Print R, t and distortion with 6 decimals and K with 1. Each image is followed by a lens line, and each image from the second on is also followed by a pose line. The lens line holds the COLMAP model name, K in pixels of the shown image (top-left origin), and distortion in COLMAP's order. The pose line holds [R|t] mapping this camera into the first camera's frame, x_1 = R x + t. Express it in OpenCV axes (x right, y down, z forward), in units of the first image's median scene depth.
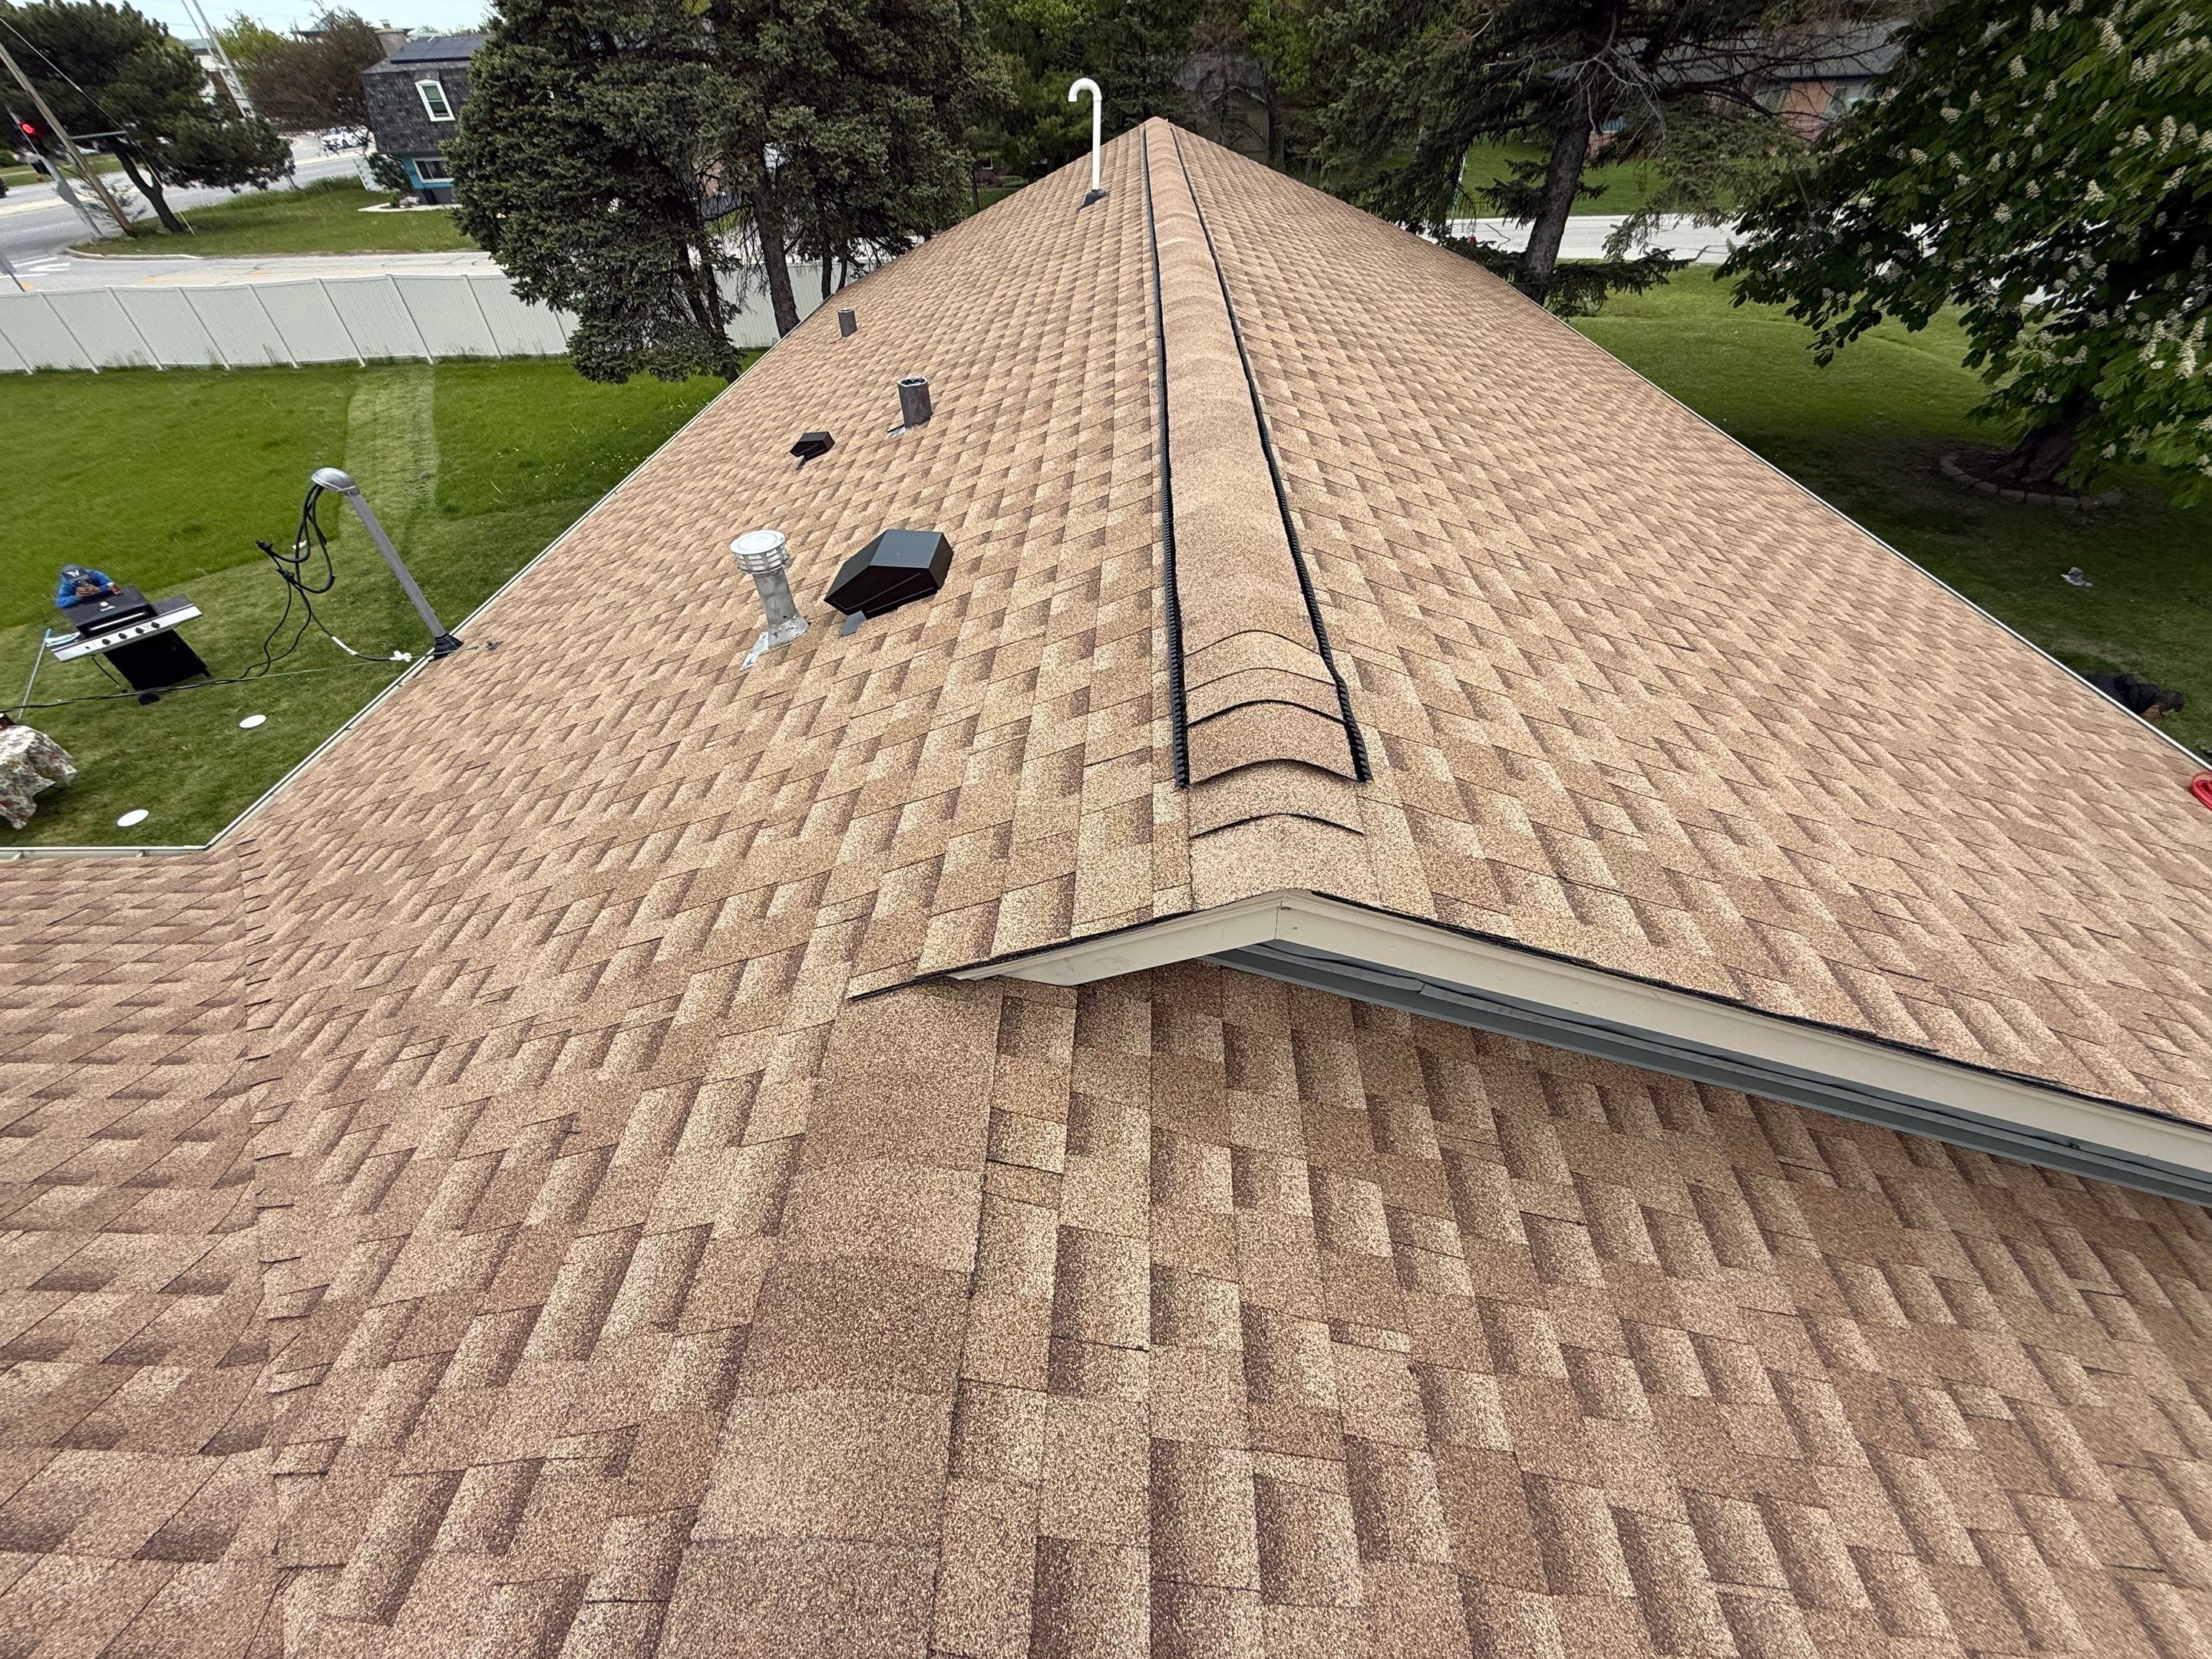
lens RADIAL K [[877.2, 0, 1103.2], [0, 877.2, 832.7], [0, 0, 1]] dist [0.000847, -0.000578]
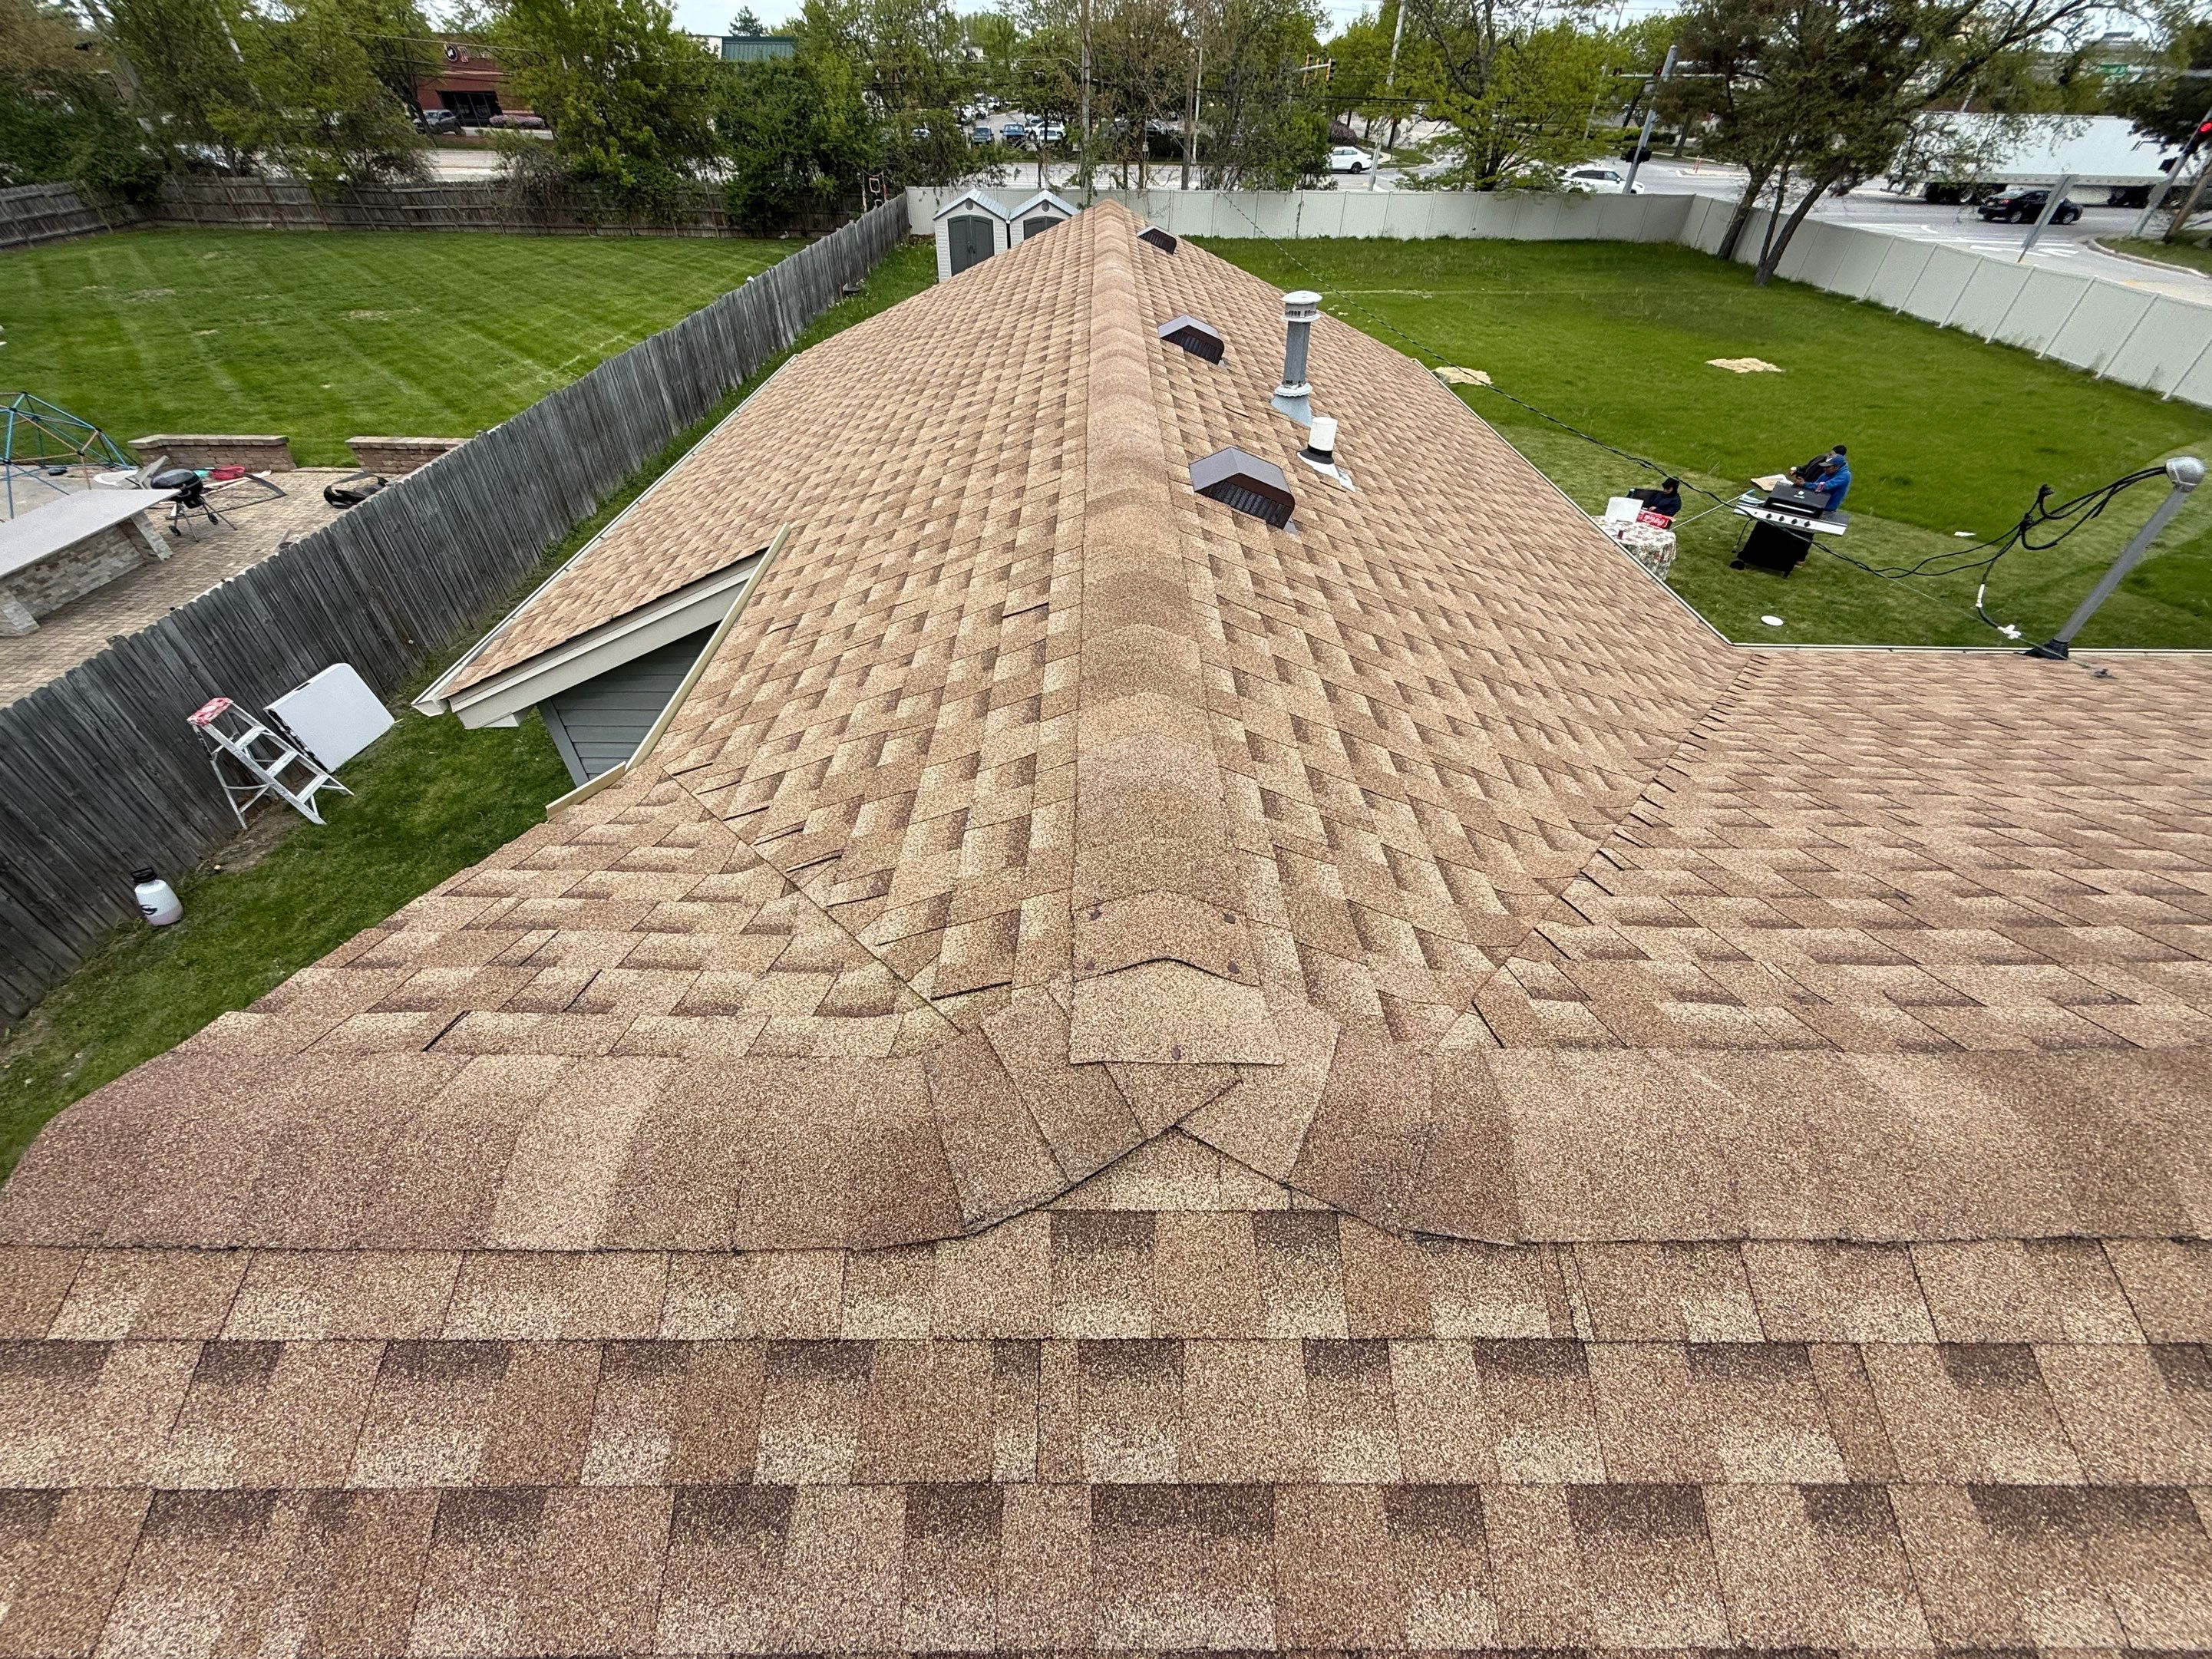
lens RADIAL K [[877.2, 0, 1095.7], [0, 877.2, 831.2], [0, 0, 1]] dist [0.000847, -0.000578]
pose [[0.032060, 0.683345, -0.729391, 0.080685], [-0.684574, 0.546730, 0.482125, 0.248651], [0.728238, 0.483866, 0.485328, -0.211890]]
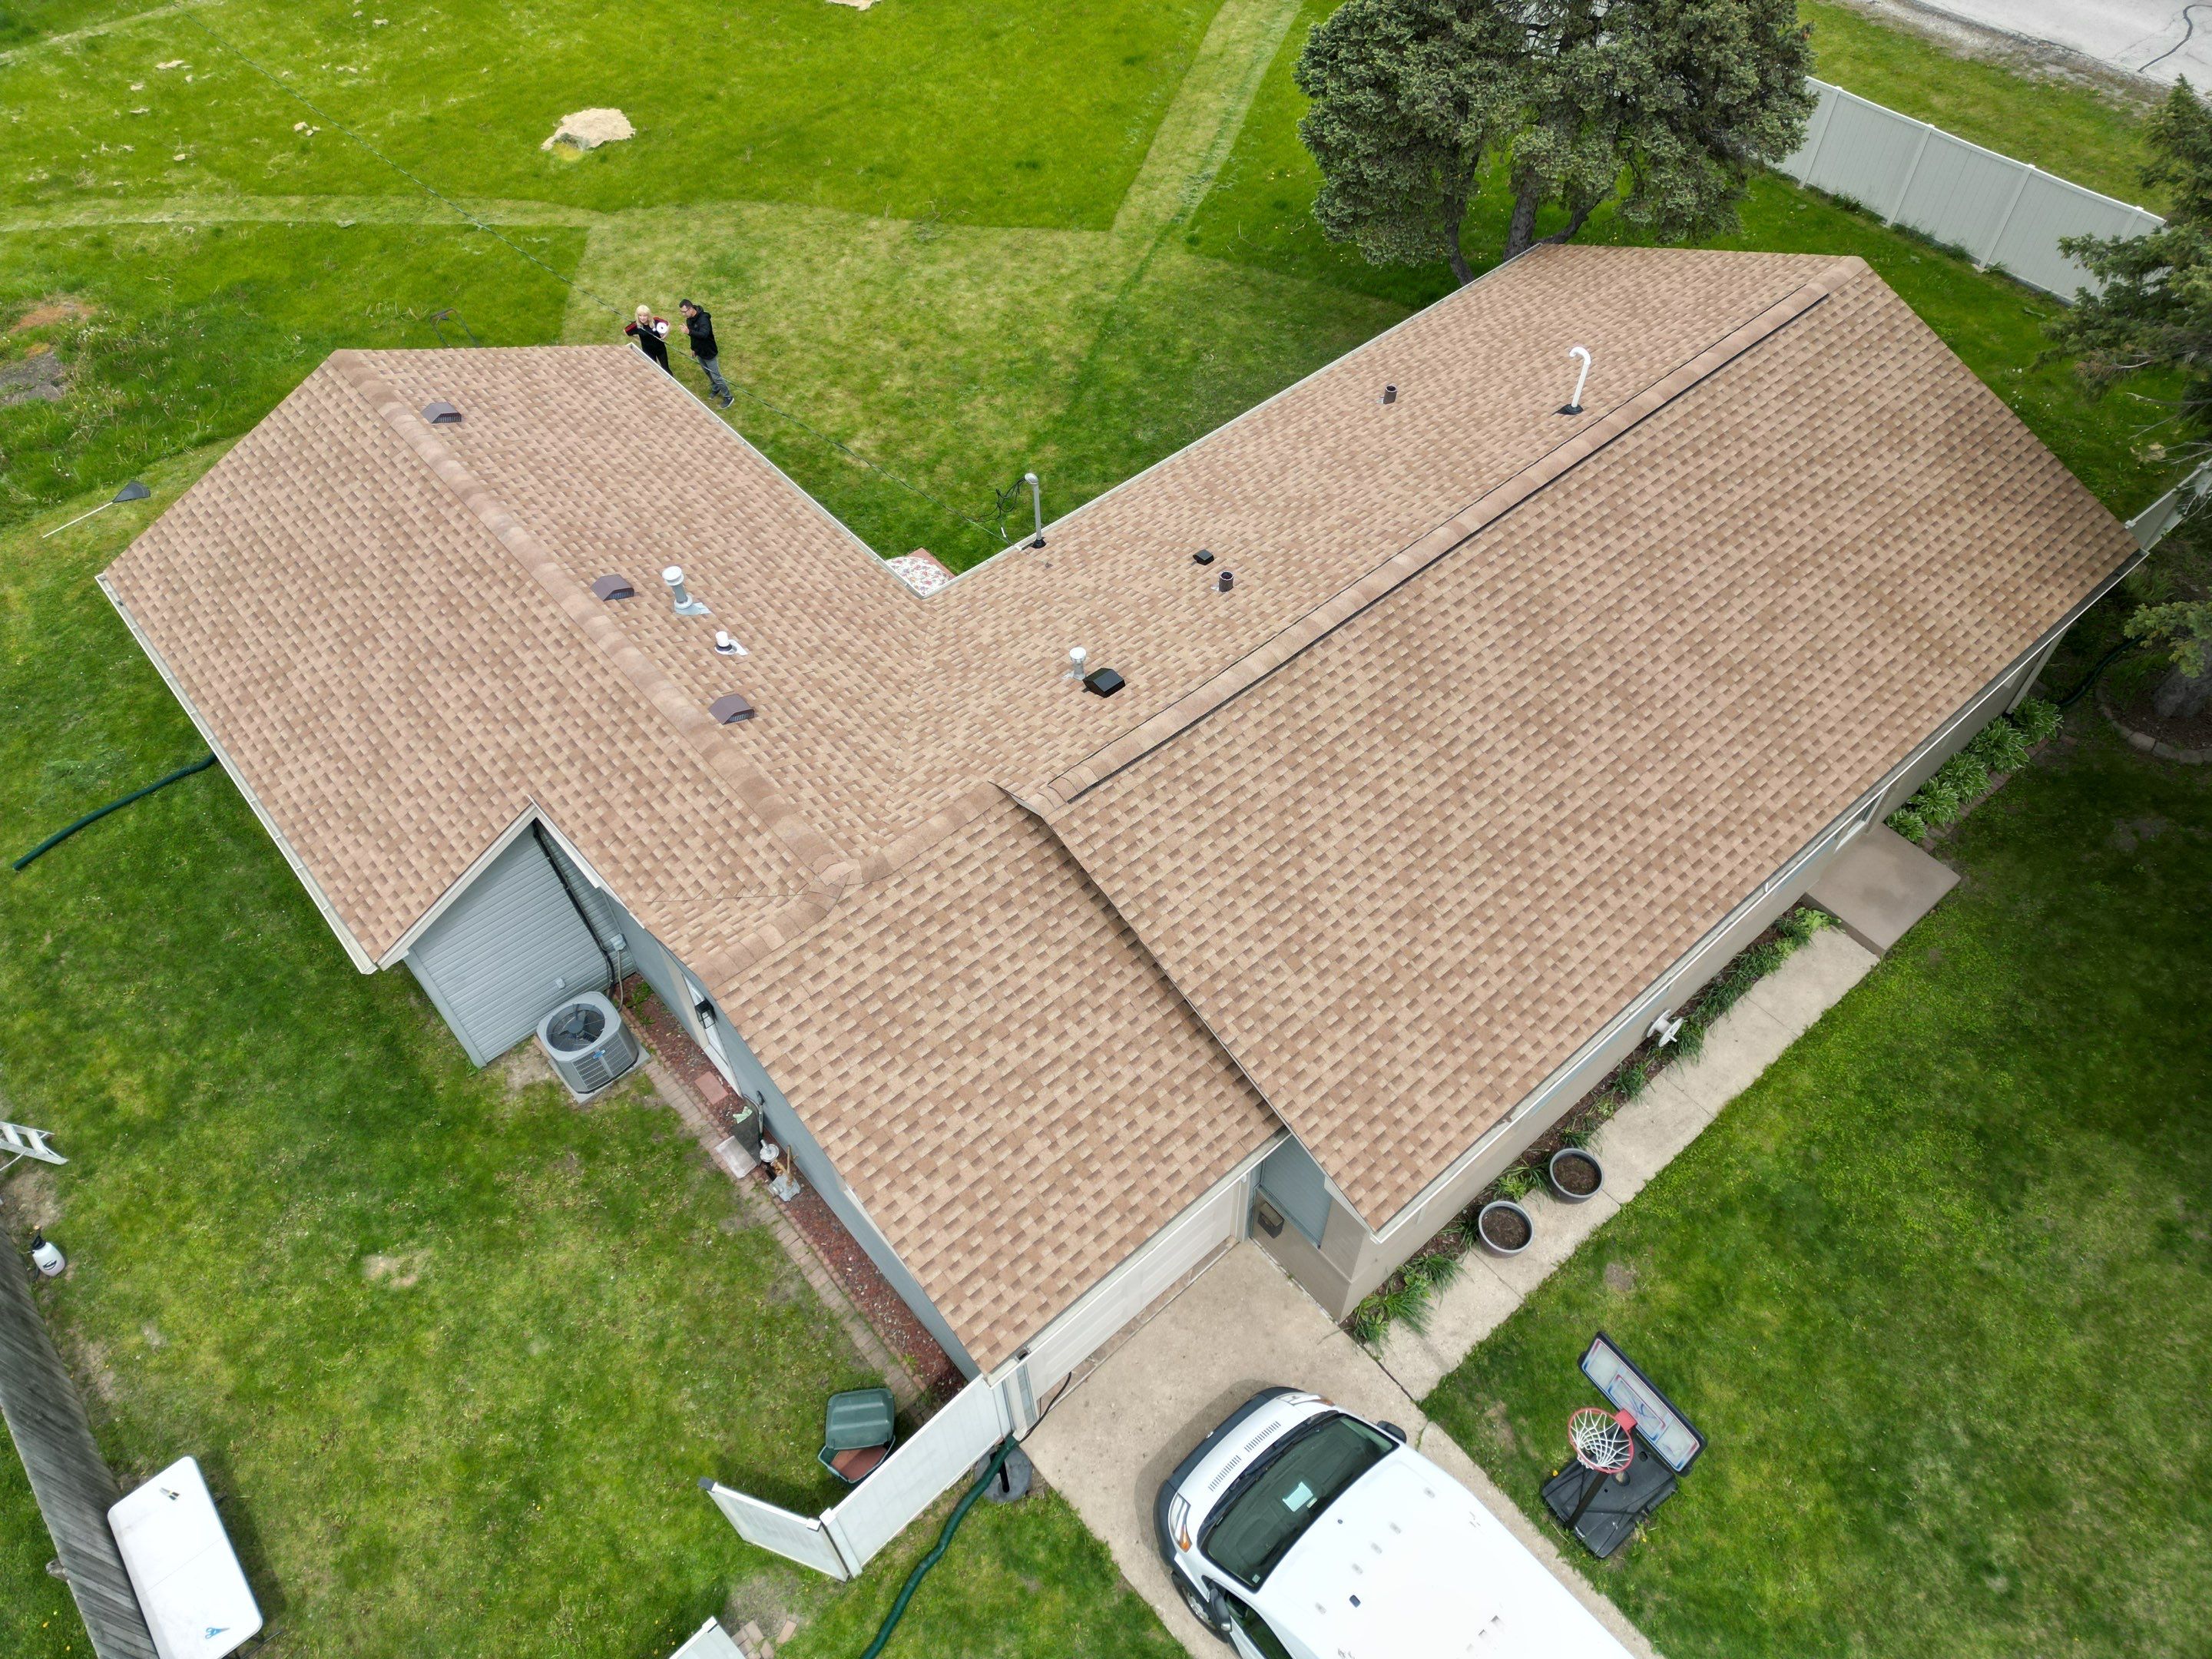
lens RADIAL K [[1552.7, 0, 1104.5], [0, 1552.7, 822.4], [0, 0, 1]] dist [0.068045, -0.050066]
pose [[0.677051, 0.588079, -0.442454, 2.402660], [-0.507820, 0.808468, 0.297486, -1.476311], [0.532656, 0.023273, 0.846012, -3.525032]]
